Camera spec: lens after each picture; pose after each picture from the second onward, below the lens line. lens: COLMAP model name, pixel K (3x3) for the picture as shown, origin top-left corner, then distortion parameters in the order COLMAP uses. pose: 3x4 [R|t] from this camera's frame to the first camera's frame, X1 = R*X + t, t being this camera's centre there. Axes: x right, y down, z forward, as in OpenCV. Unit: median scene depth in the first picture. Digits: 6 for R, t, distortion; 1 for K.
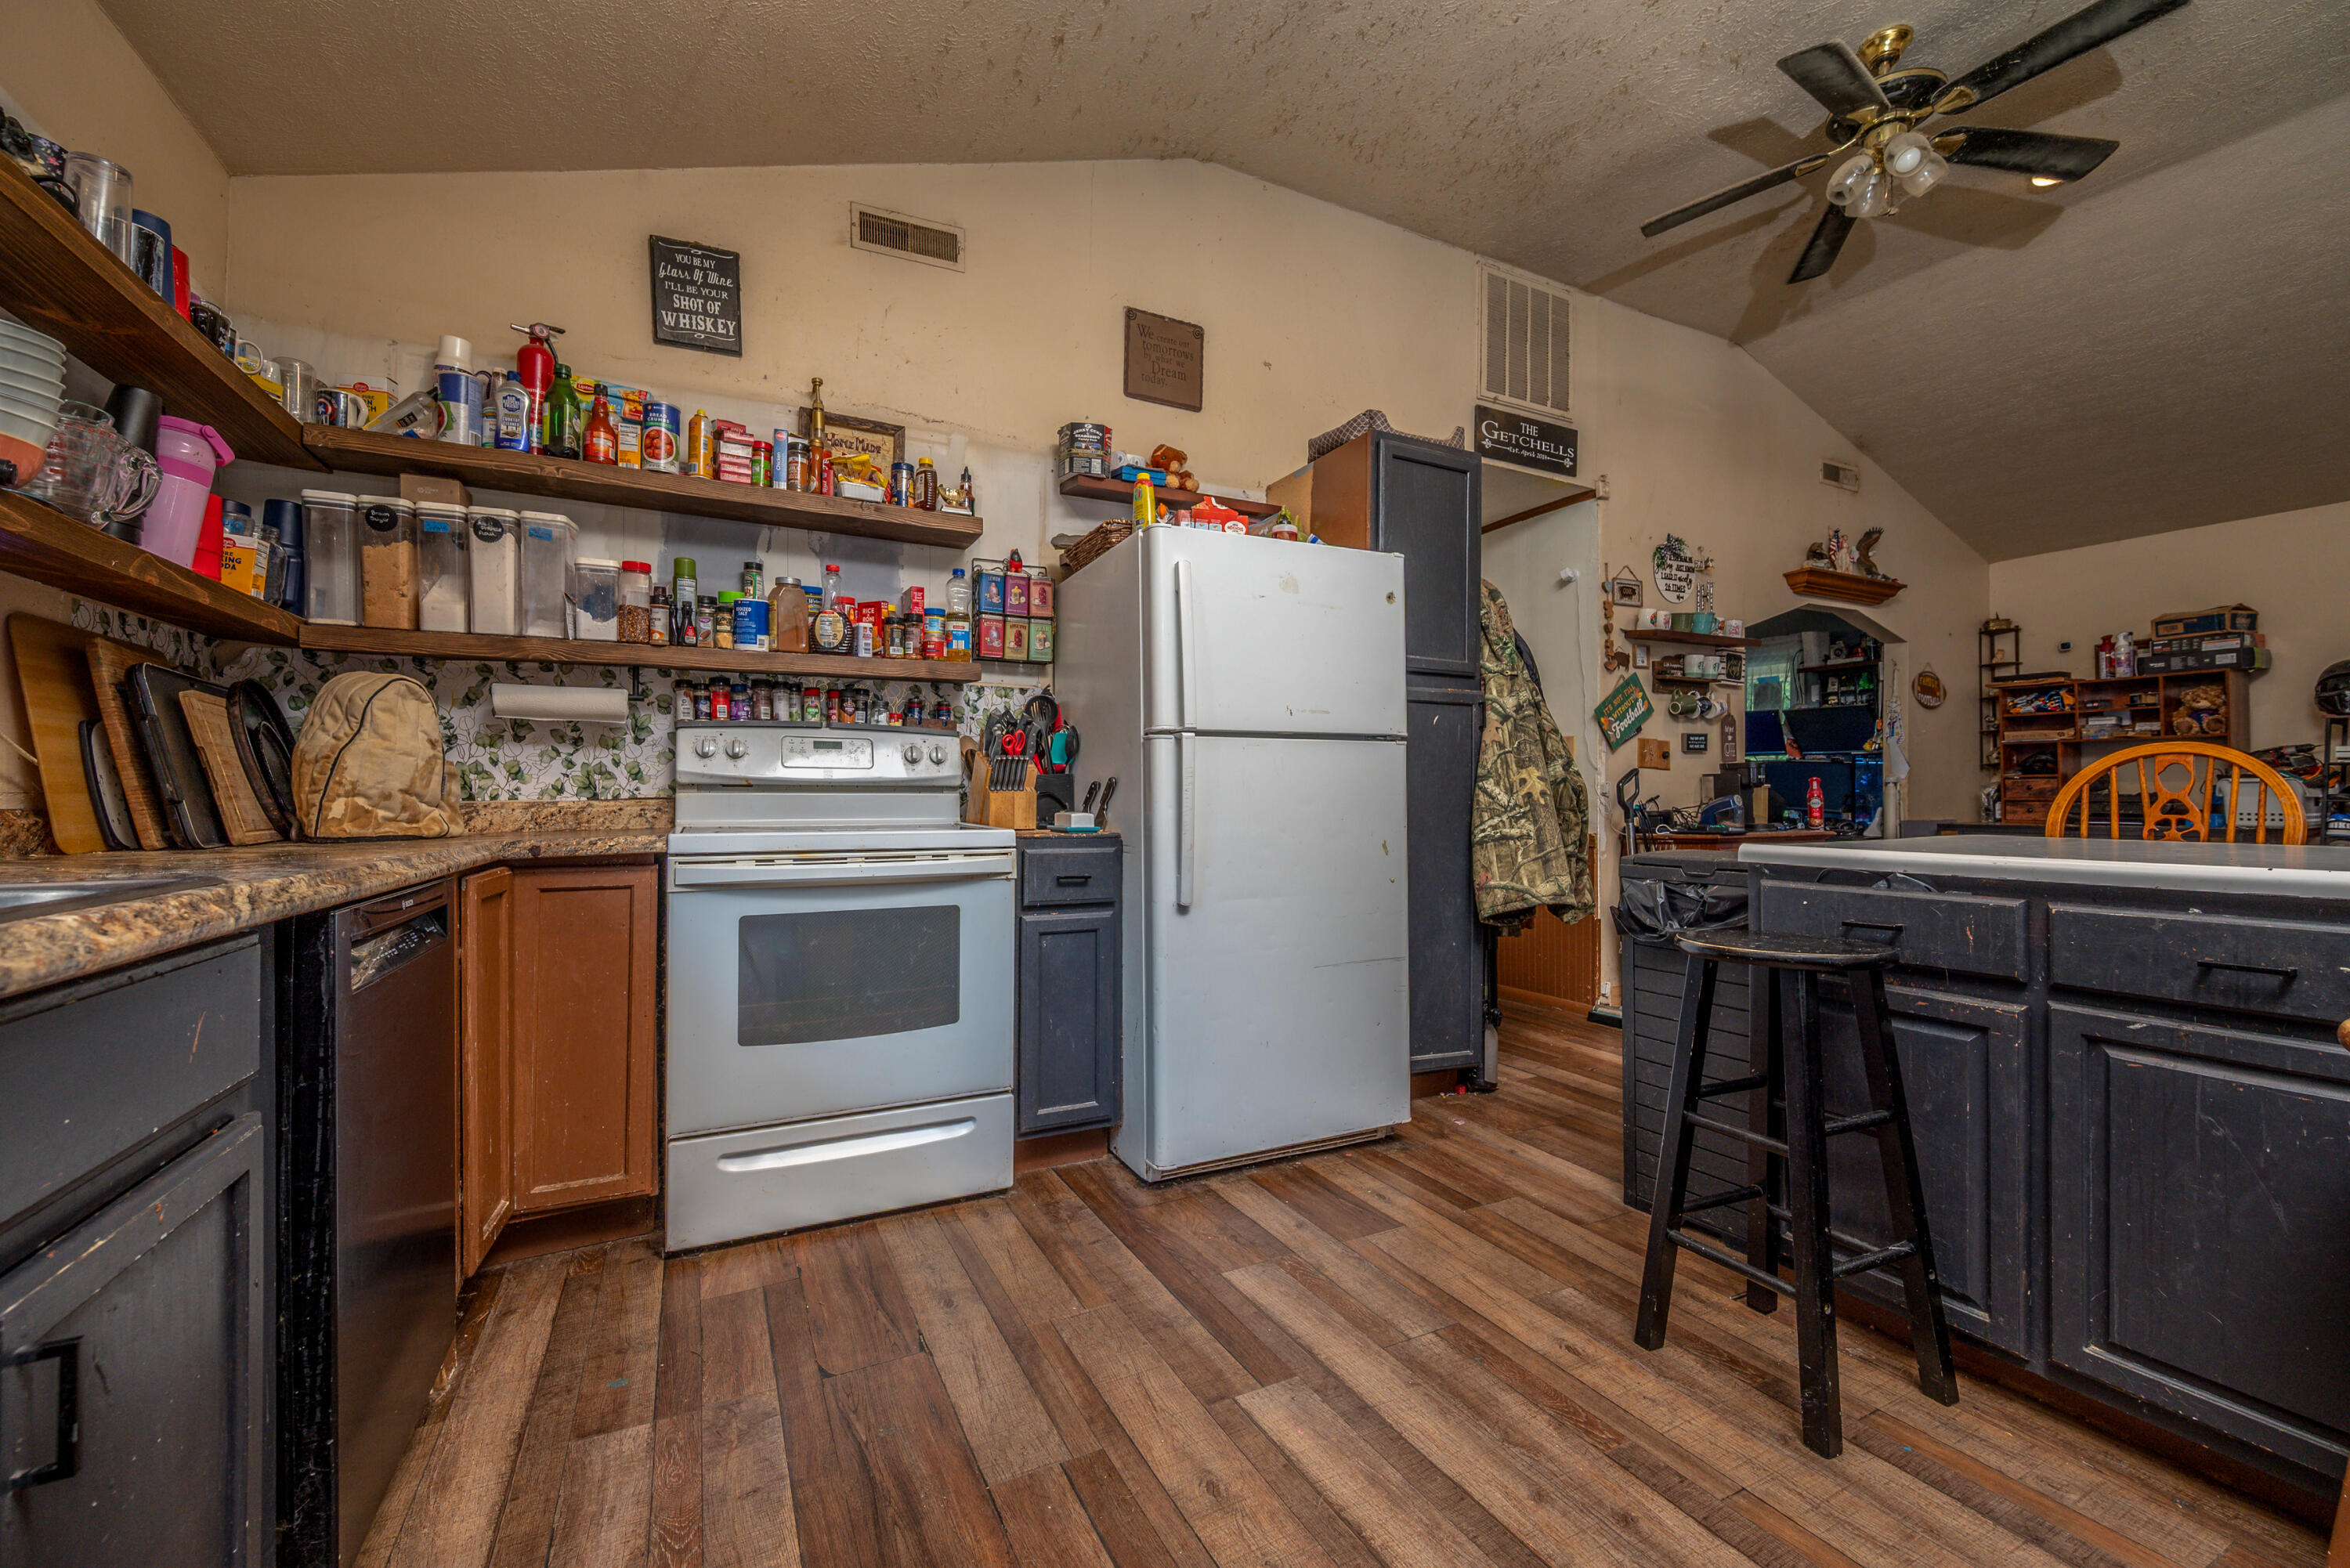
lens RADIAL K [[931.1, 0, 1180.2], [0, 931.1, 787.2], [0, 0, 1]] dist [-0.002388, -0.000445]
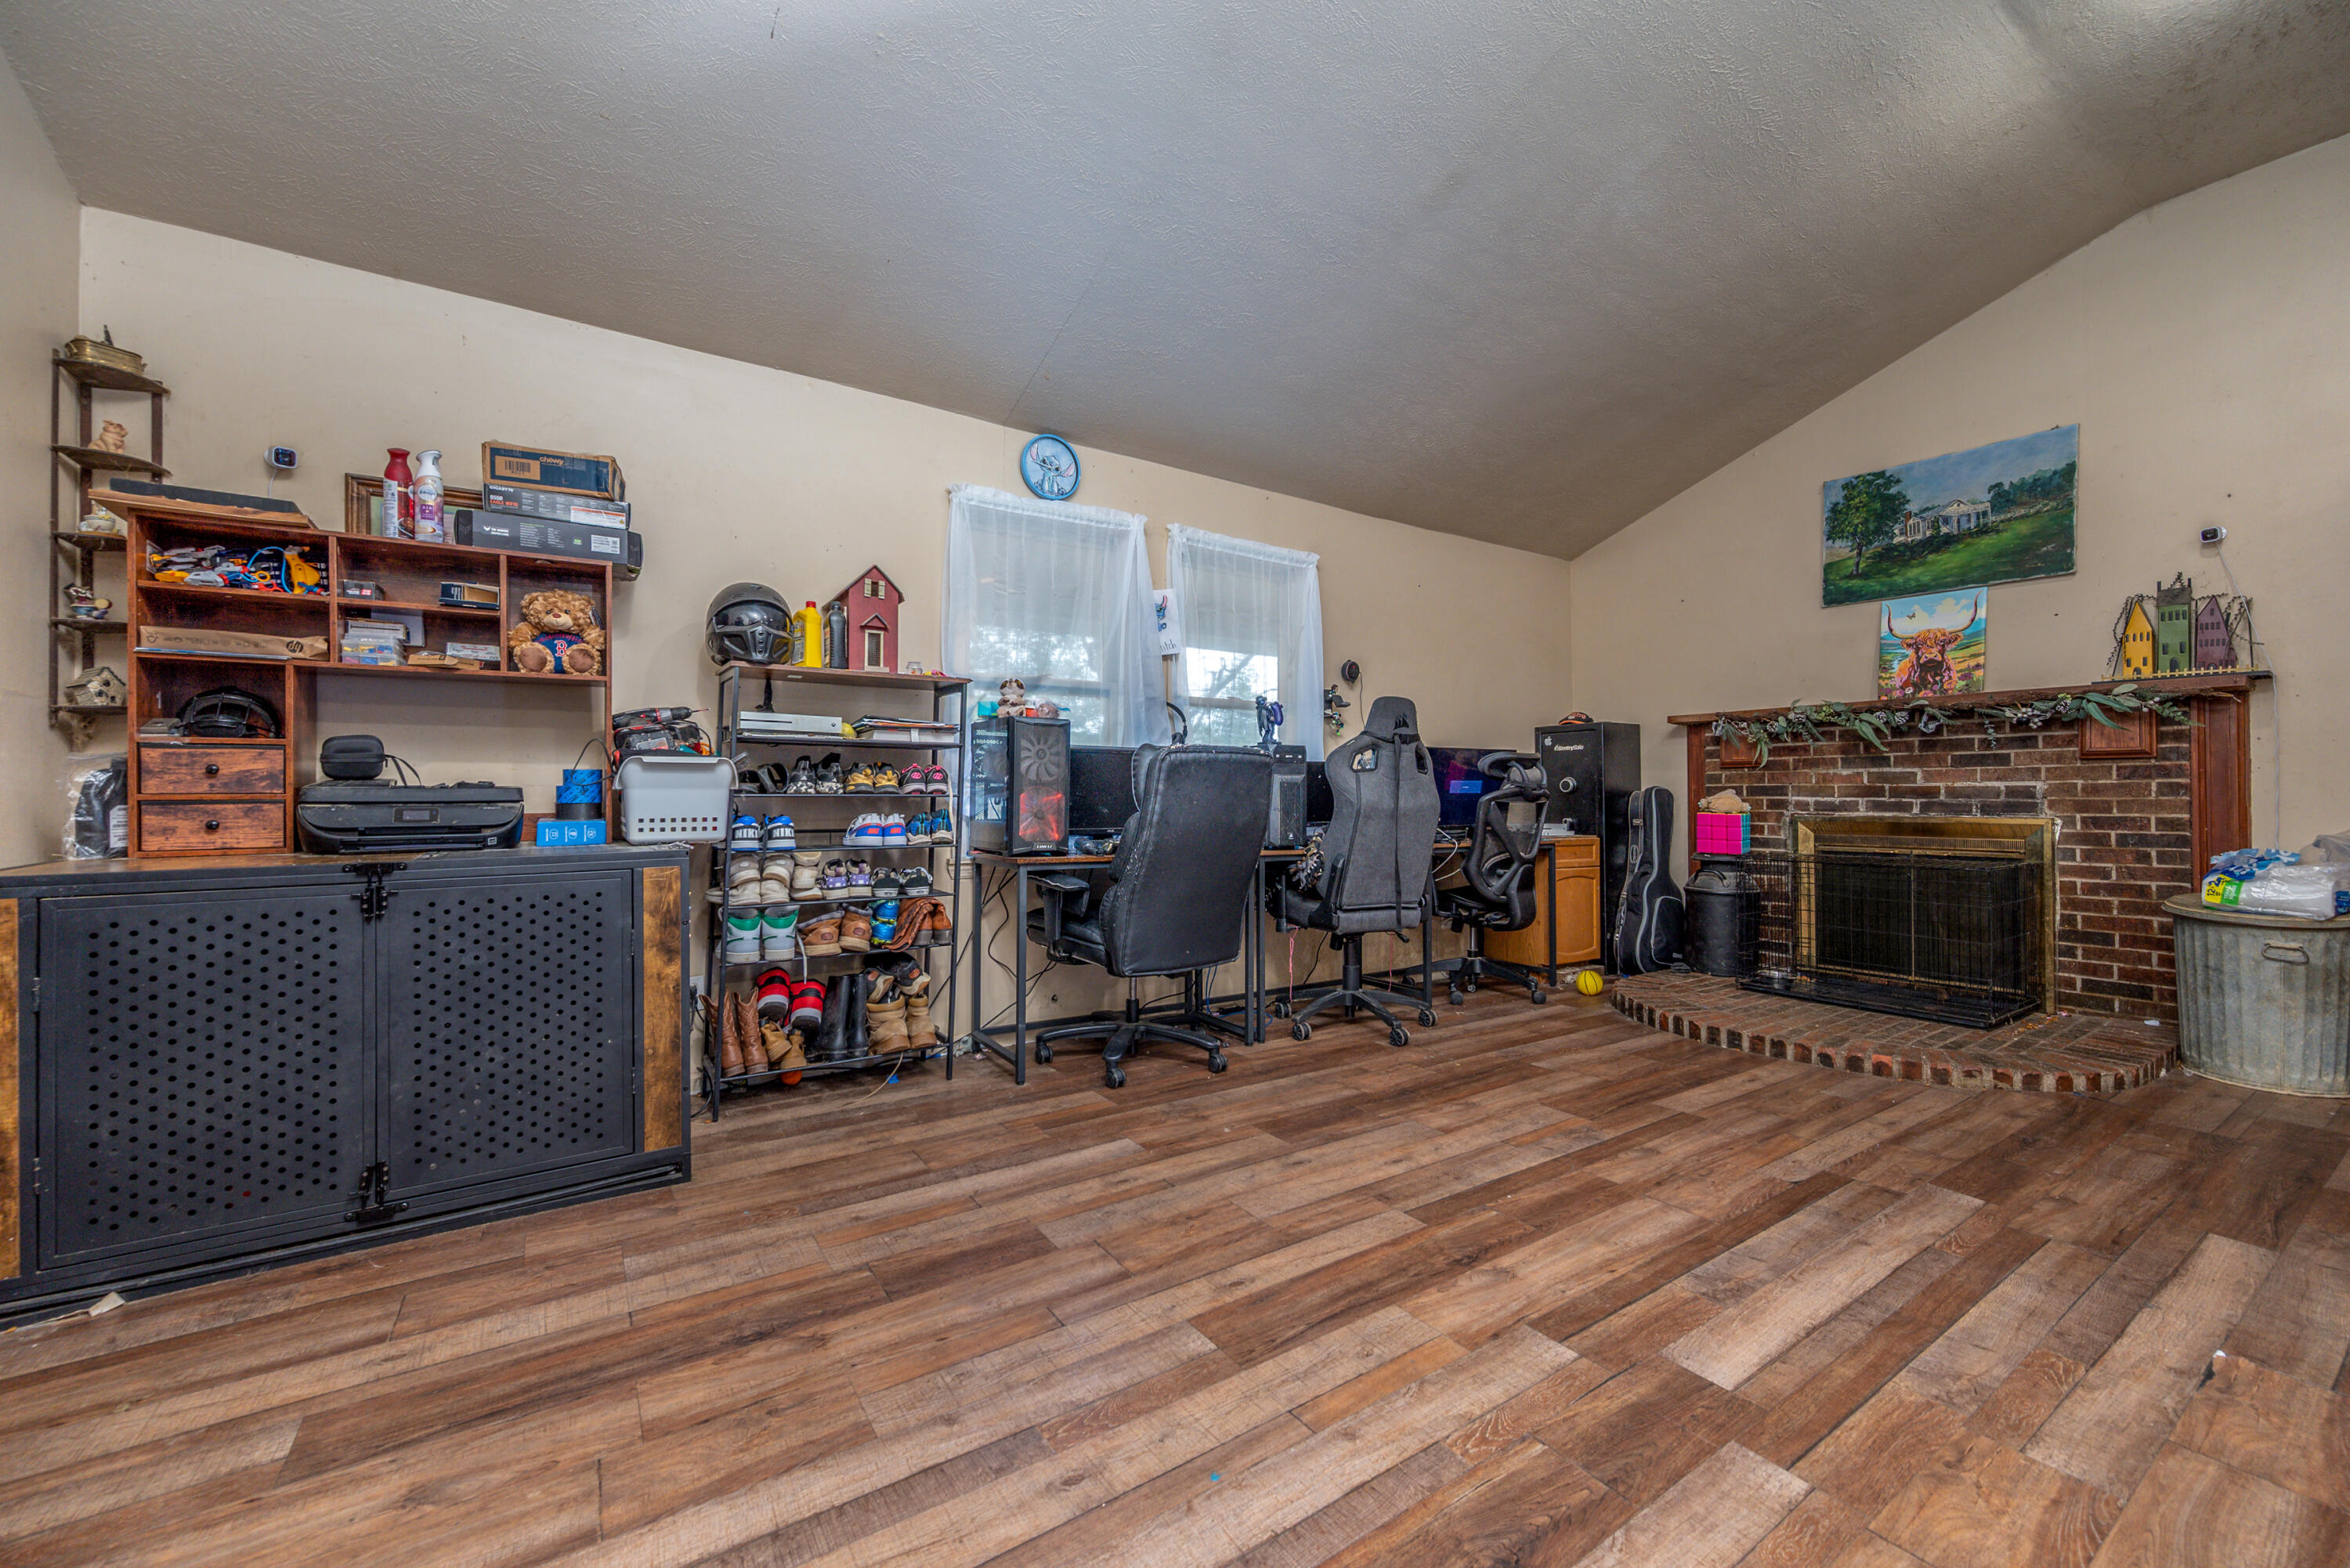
lens RADIAL K [[931.1, 0, 1179.4], [0, 931.1, 781.4], [0, 0, 1]] dist [-0.002388, -0.000445]
pose [[-0.123079, 0.009127, 0.992355, 0.983445], [-0.004991, 0.999939, -0.009816, 0.016610], [-0.992384, -0.006161, -0.123026, 1.350631]]
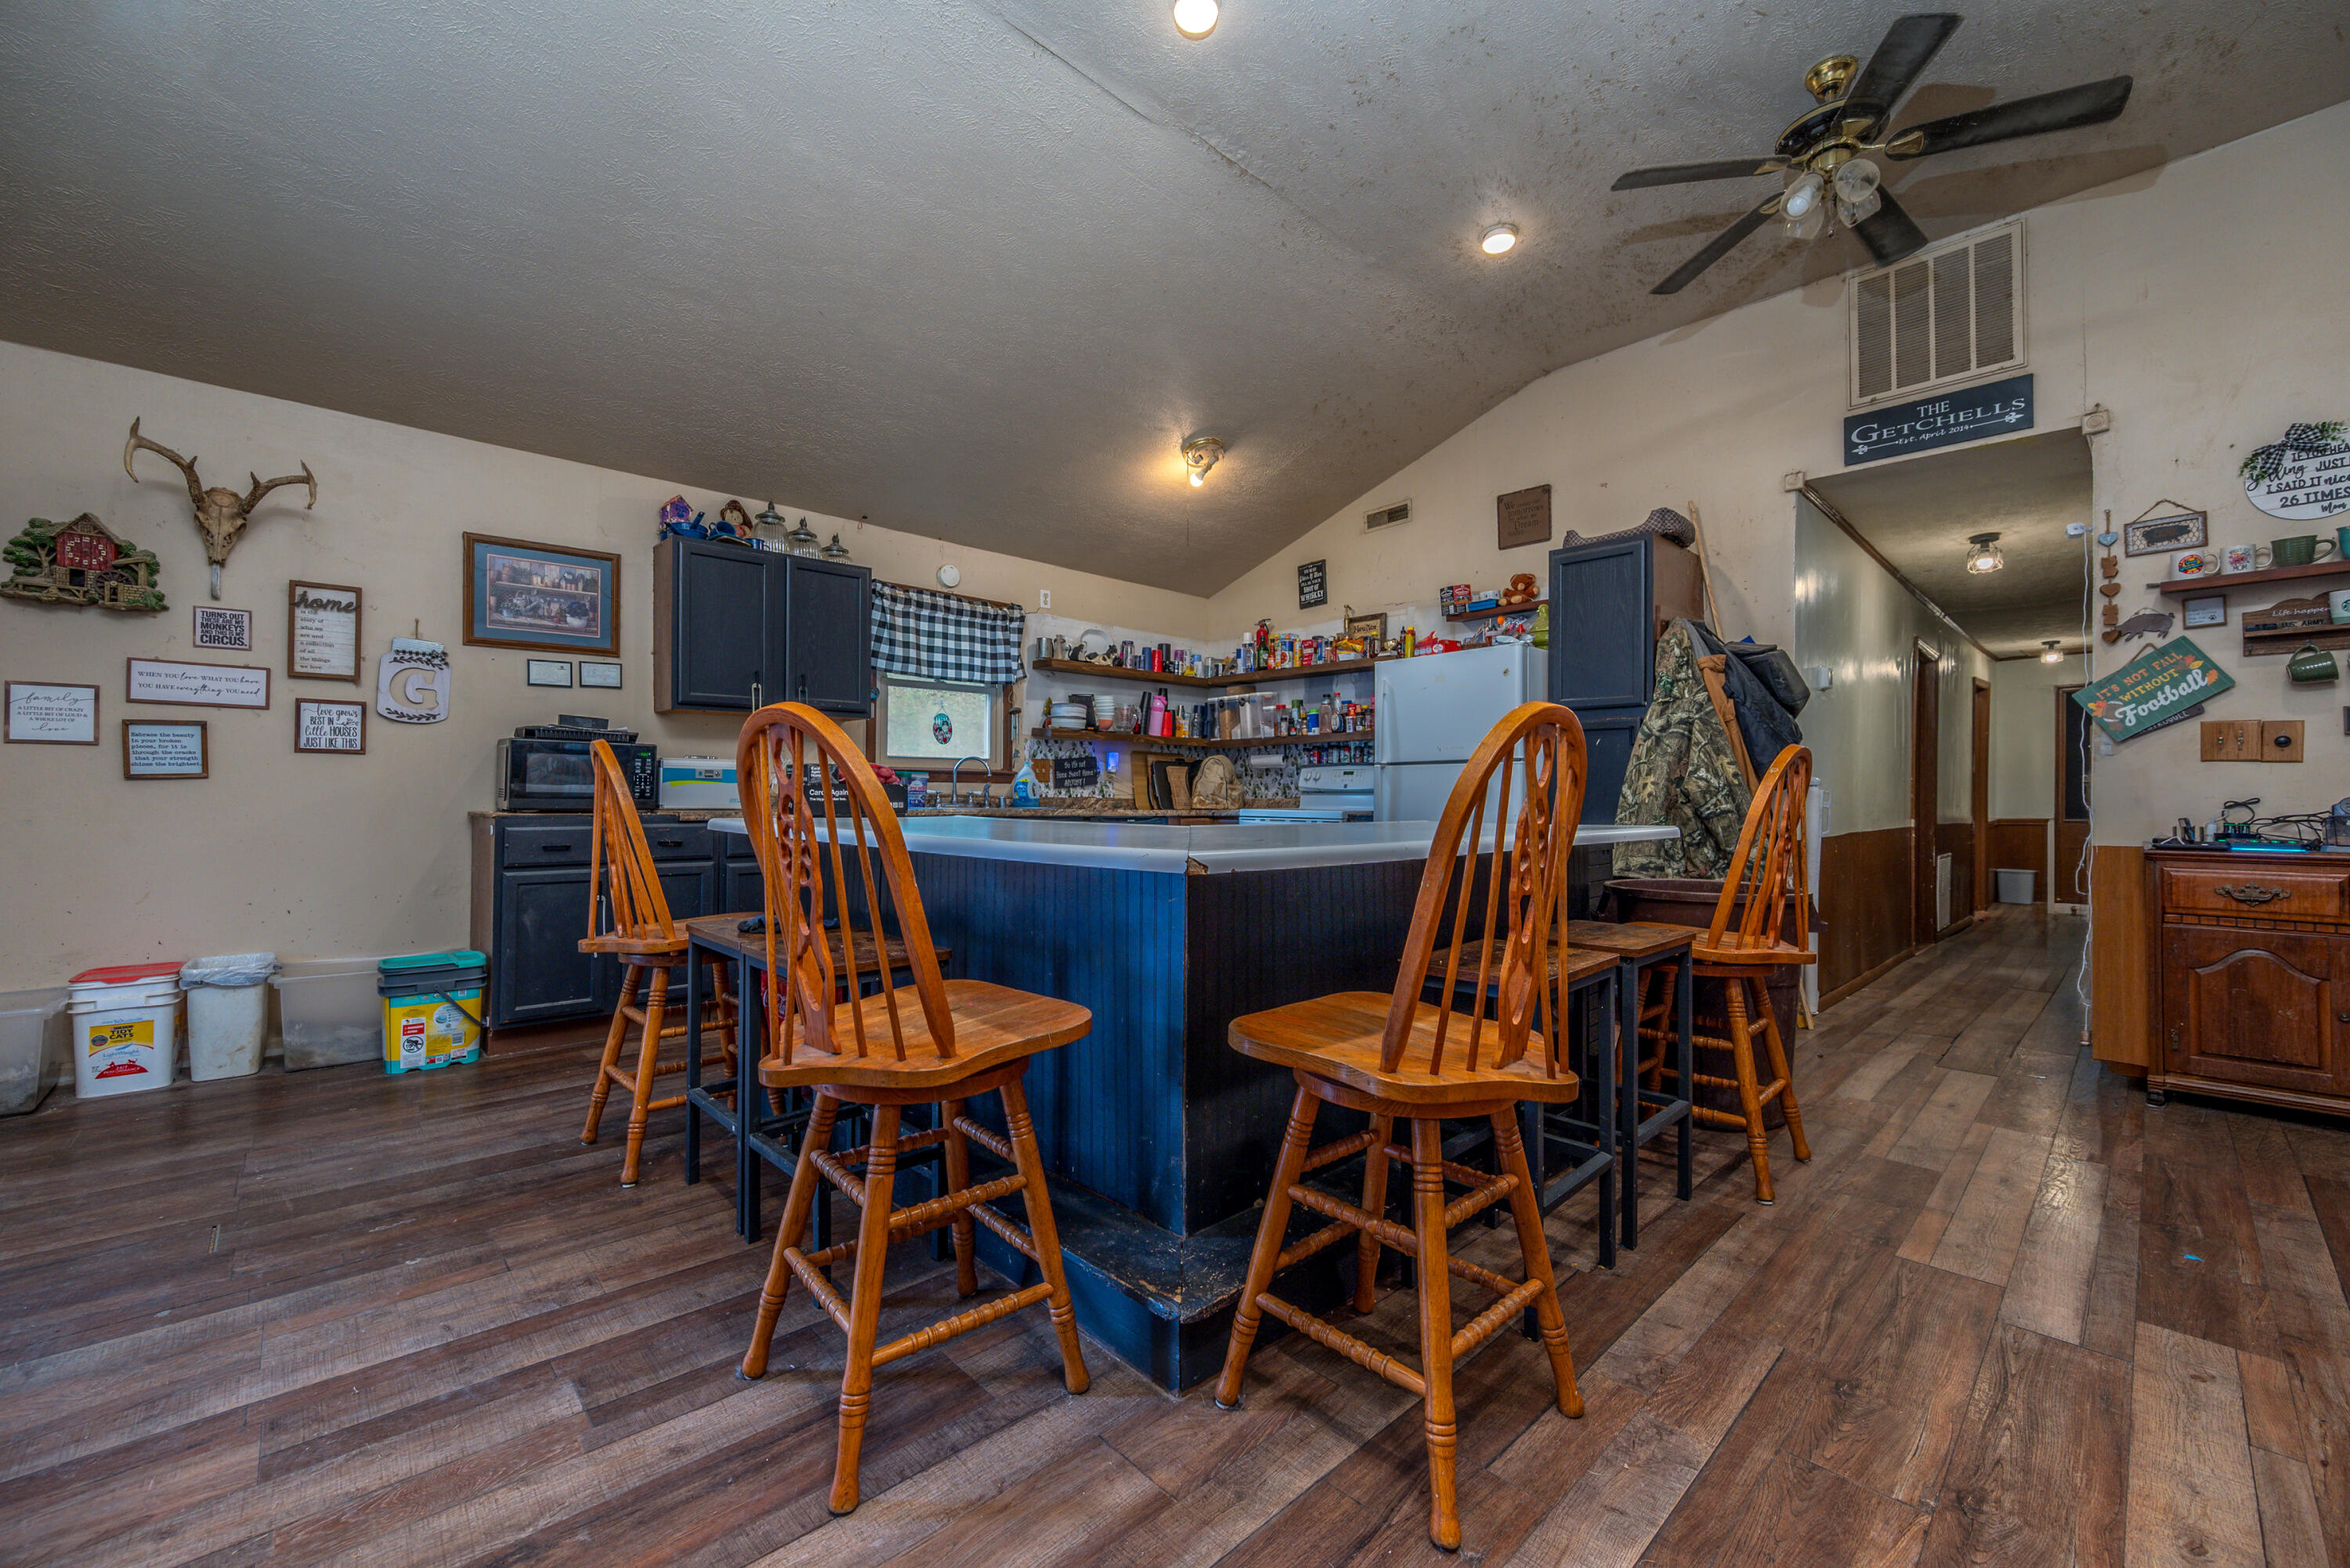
lens RADIAL K [[931.1, 0, 1200.5], [0, 931.1, 778.4], [0, 0, 1]] dist [-0.002388, -0.000445]
pose [[0.303314, -0.018593, -0.952709, 1.694698], [0.003089, 0.999824, -0.018529, 0.006604], [0.952886, 0.002677, 0.303318, 0.016179]]
